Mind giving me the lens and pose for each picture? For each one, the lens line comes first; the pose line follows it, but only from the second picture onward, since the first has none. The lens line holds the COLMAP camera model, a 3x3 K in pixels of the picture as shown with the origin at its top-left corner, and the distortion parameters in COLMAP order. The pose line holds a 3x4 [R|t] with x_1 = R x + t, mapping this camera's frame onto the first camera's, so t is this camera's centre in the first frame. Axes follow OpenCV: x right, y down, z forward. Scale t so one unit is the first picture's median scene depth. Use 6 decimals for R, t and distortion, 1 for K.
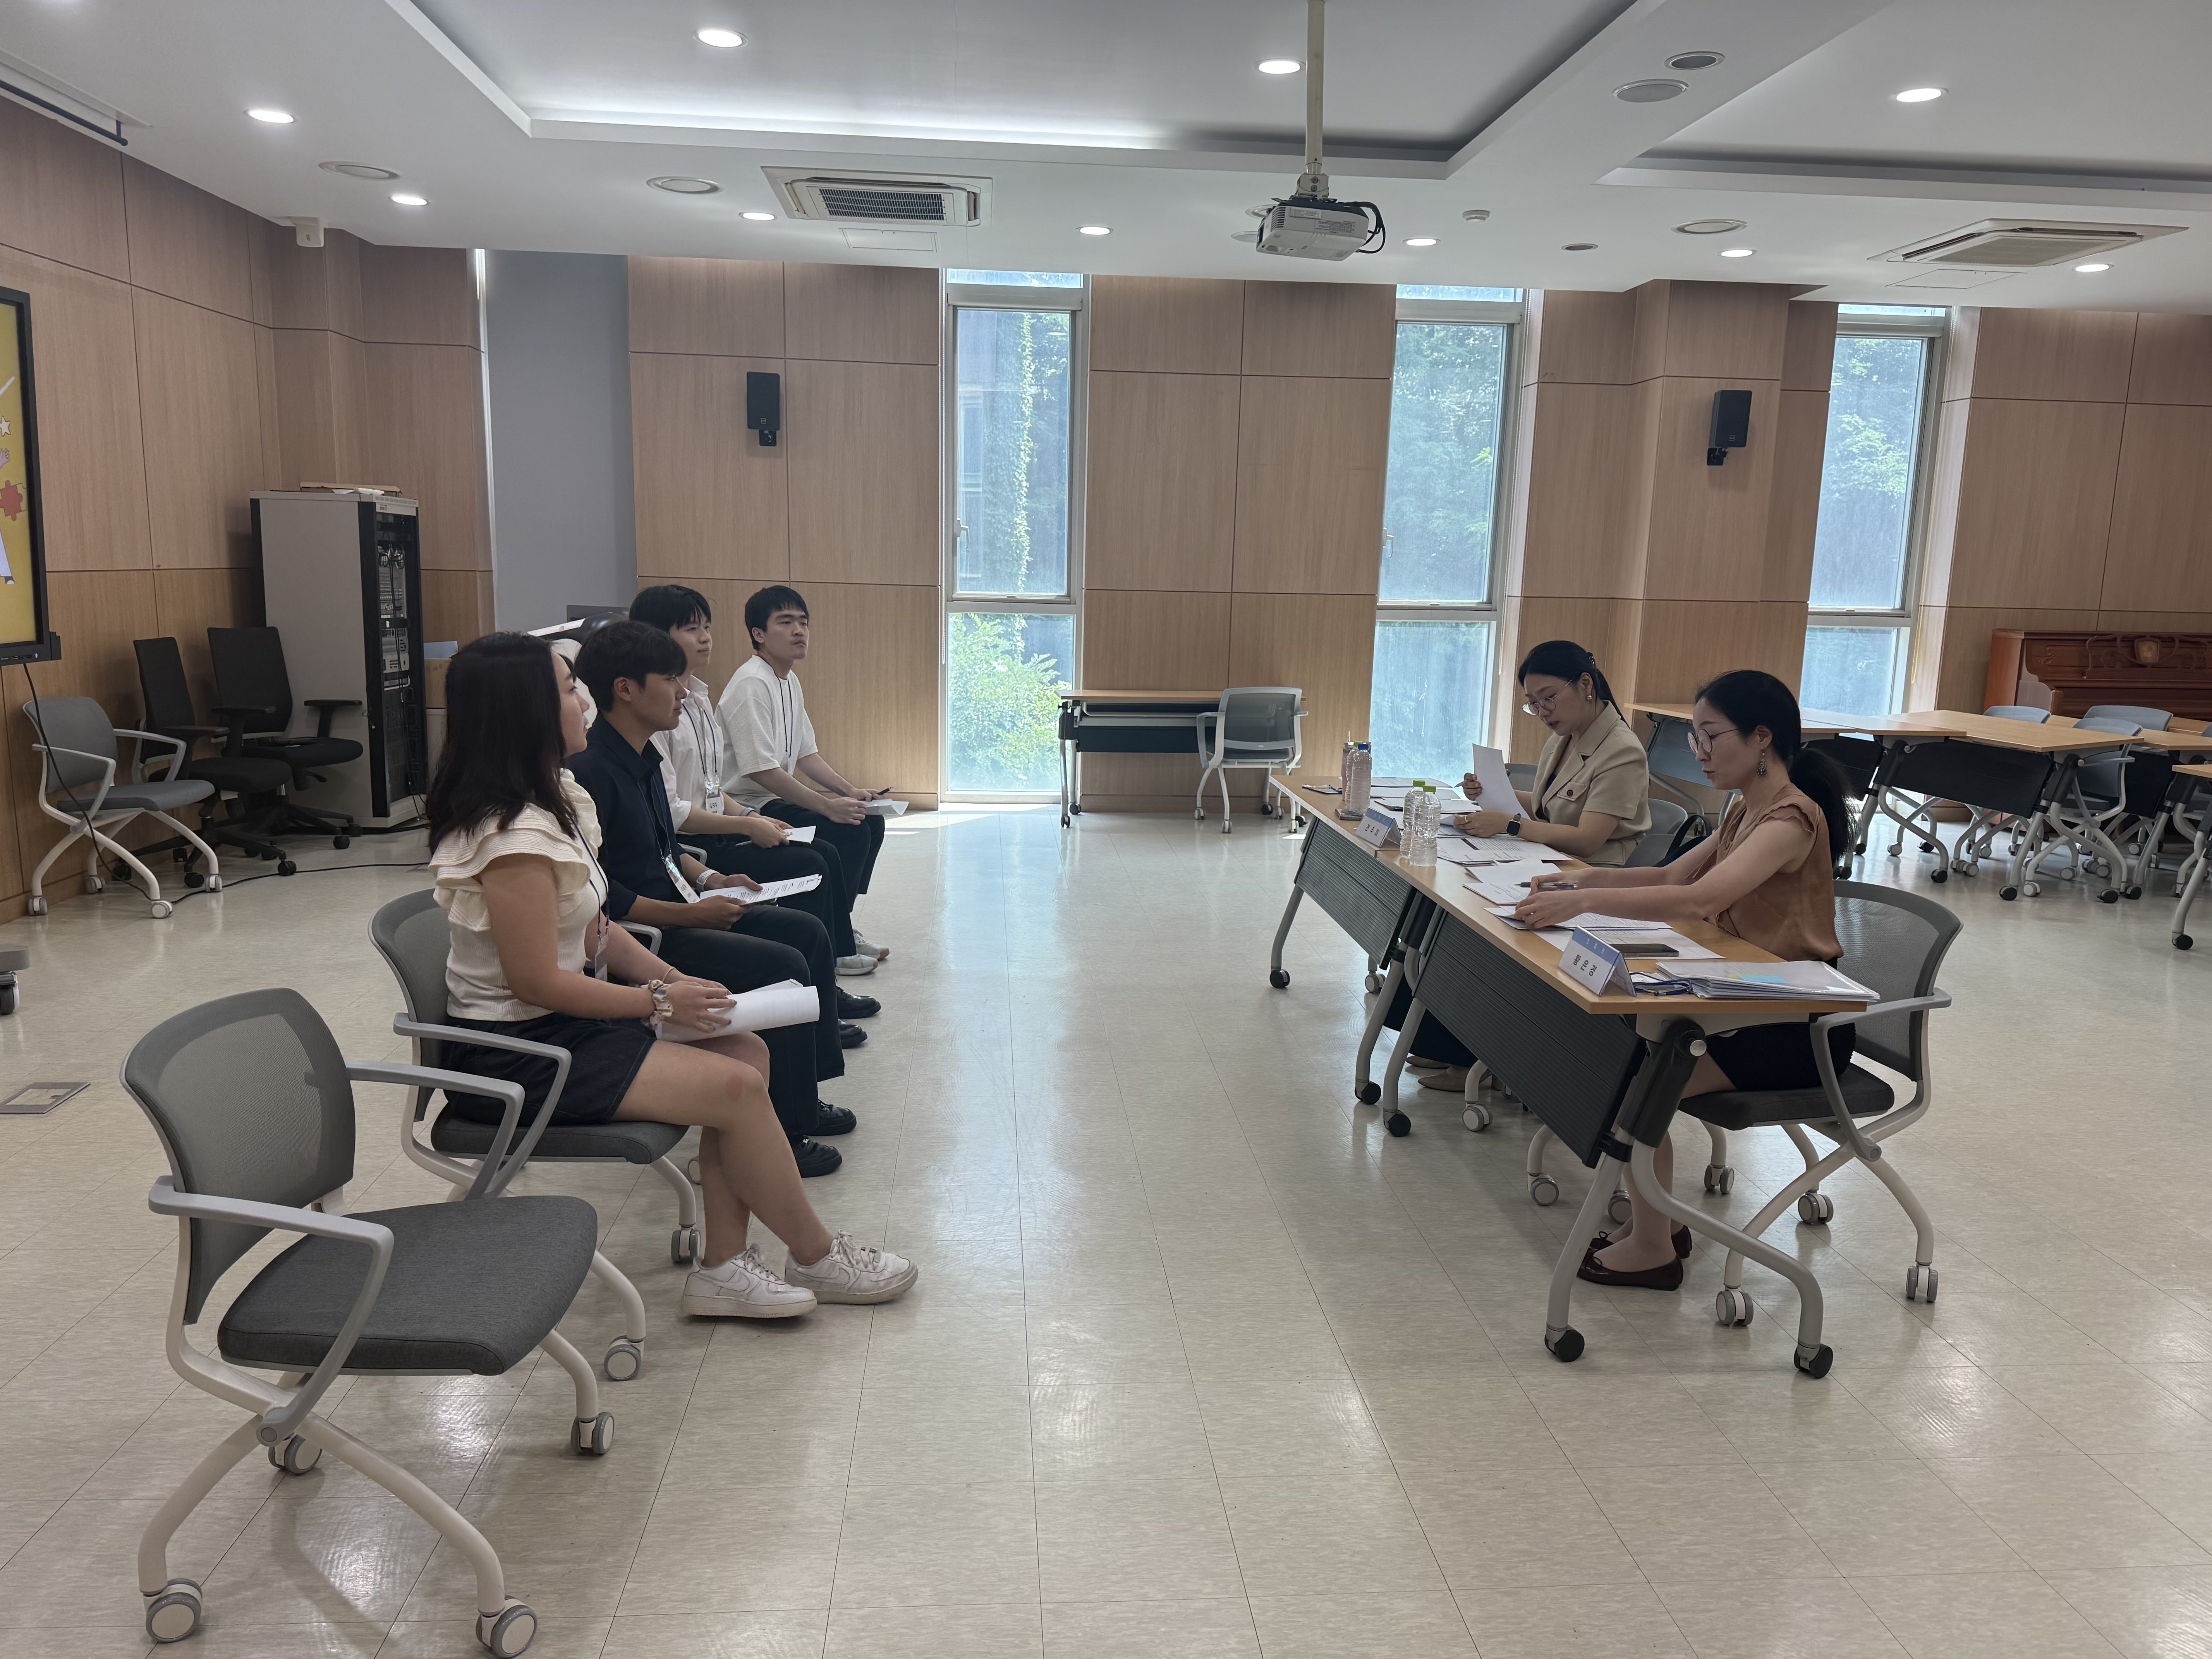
lens RADIAL K [[1550.2, 0, 1106.0], [0, 1550.2, 829.5], [0, 0, 1]] dist [0.037820, -0.057790]
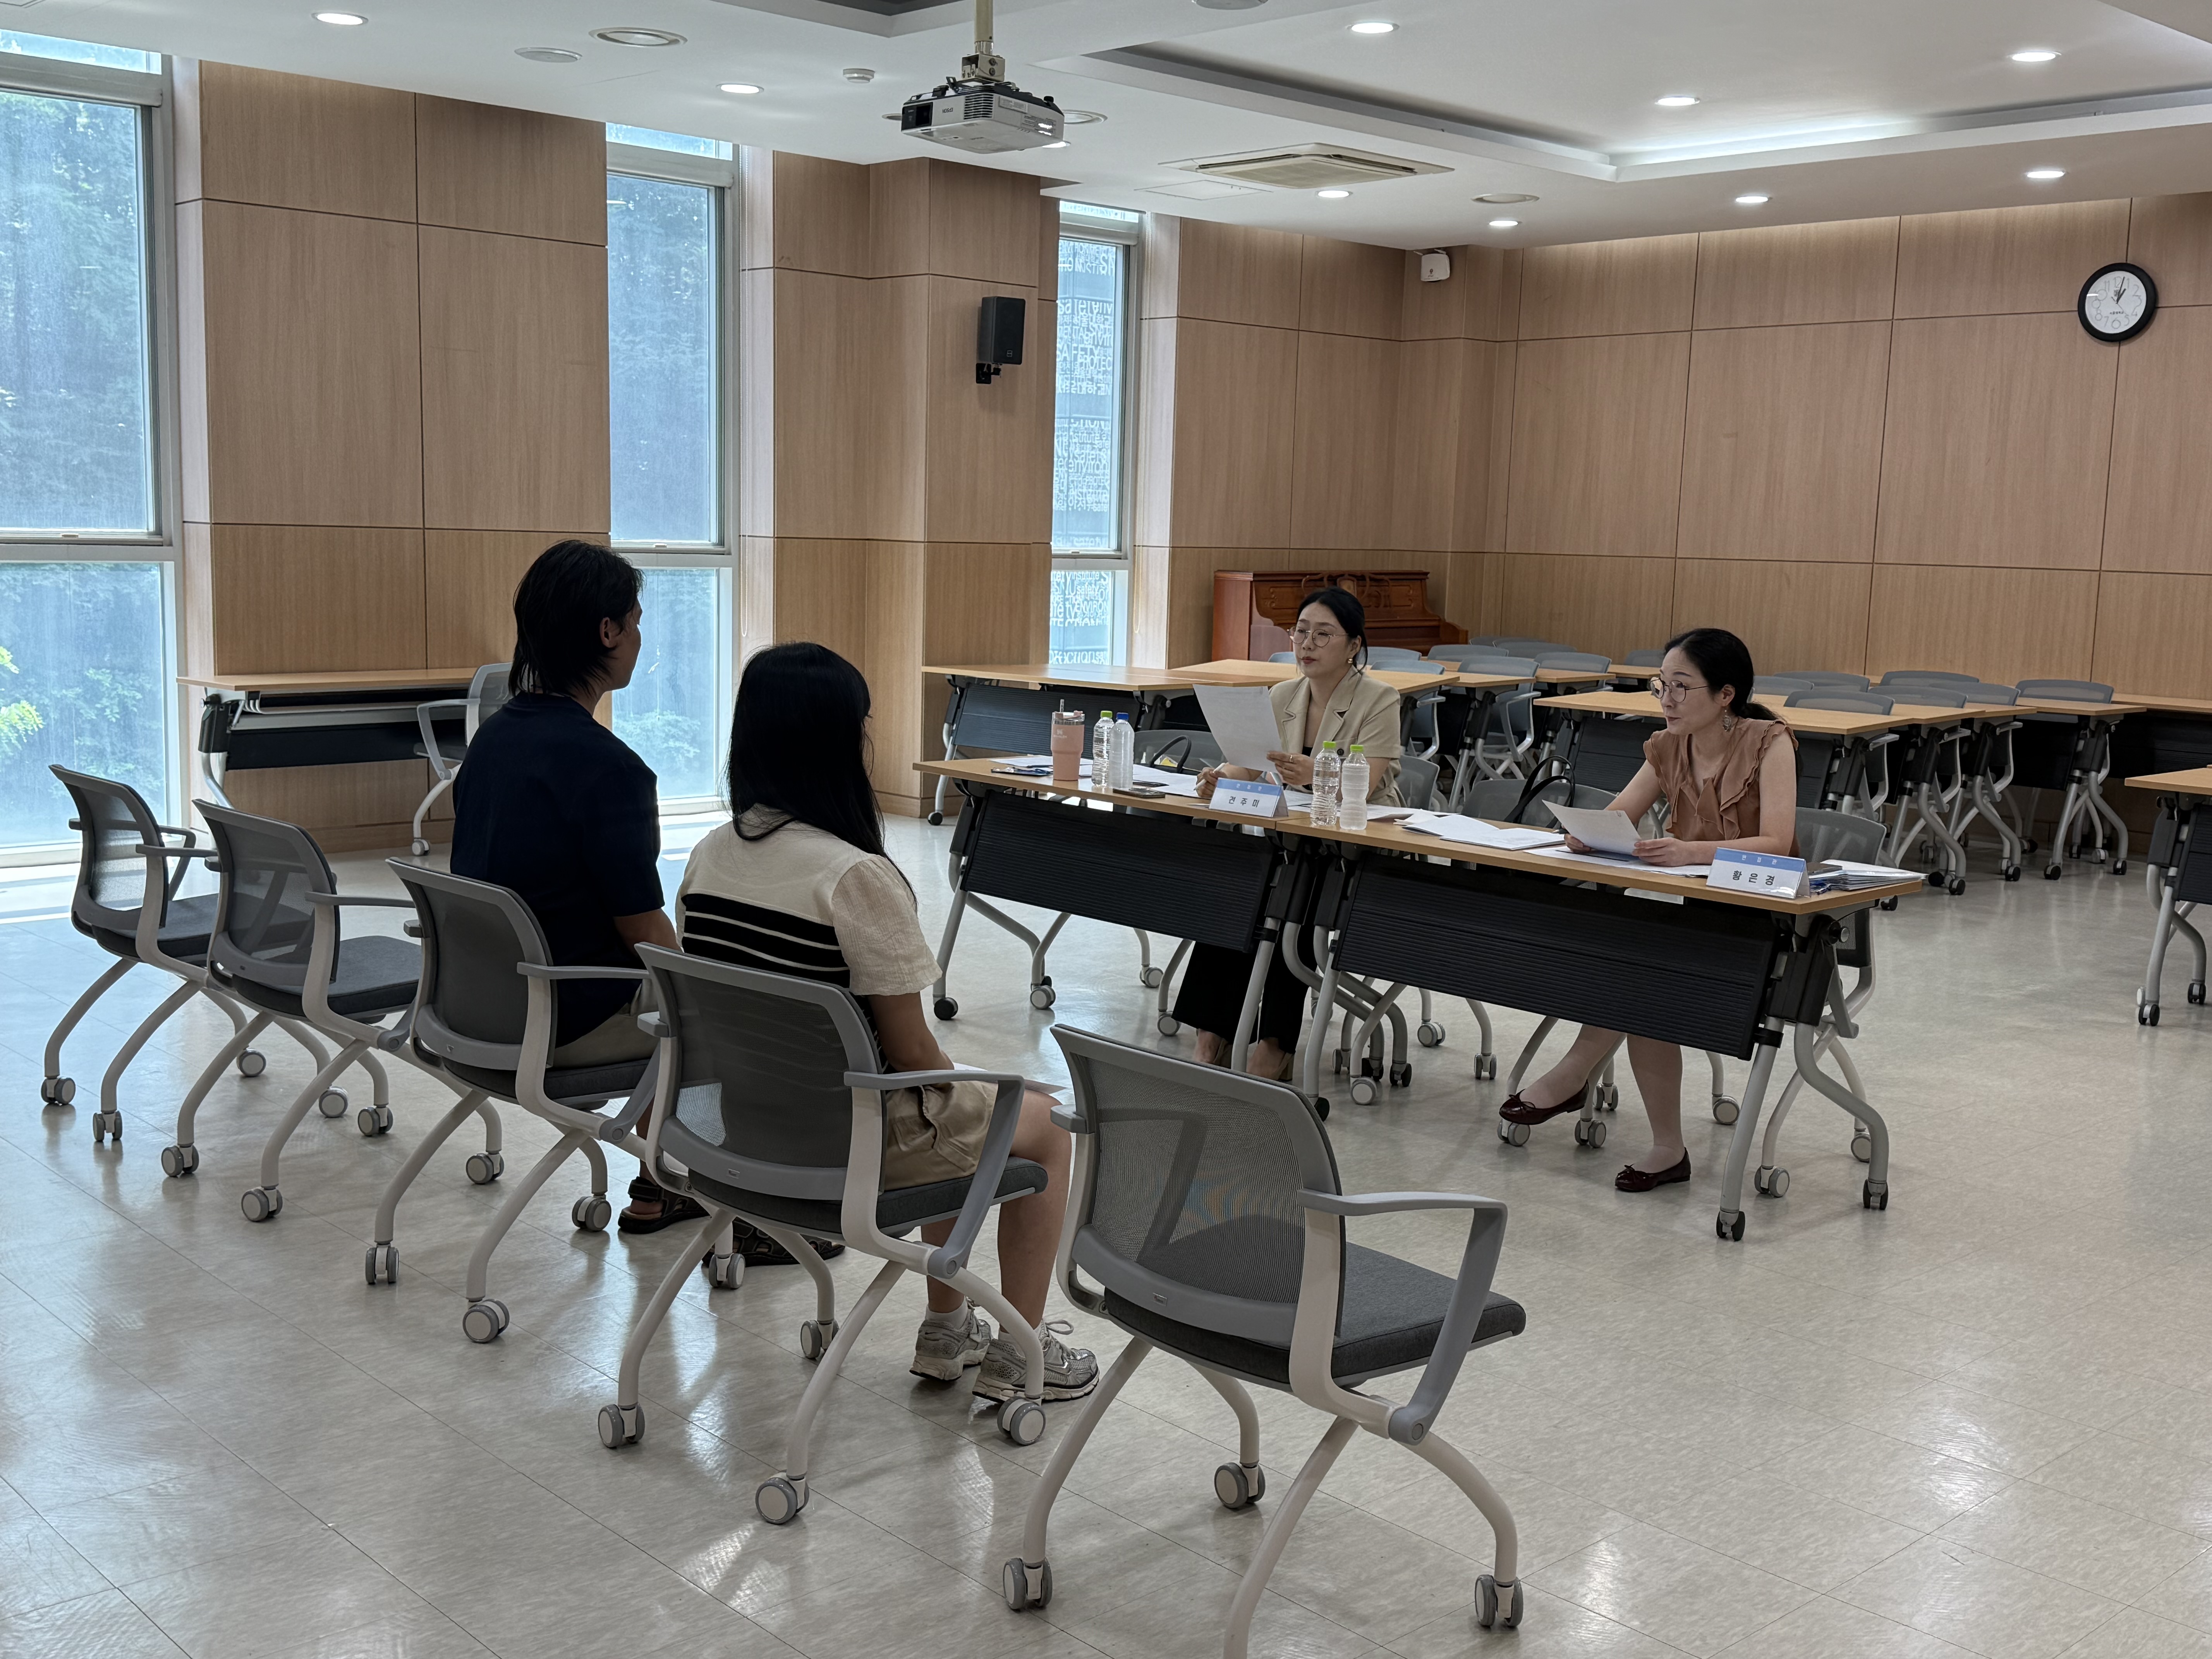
lens RADIAL K [[2283.2, 0, 1106.0], [0, 2283.2, 829.5], [0, 0, 1]] dist [0.176627, -0.406932]
pose [[0.777618, -0.084254, 0.623066, -0.348469], [0.095261, 0.995329, 0.015703, -0.003996], [-0.621478, 0.047142, 0.782012, -0.012260]]
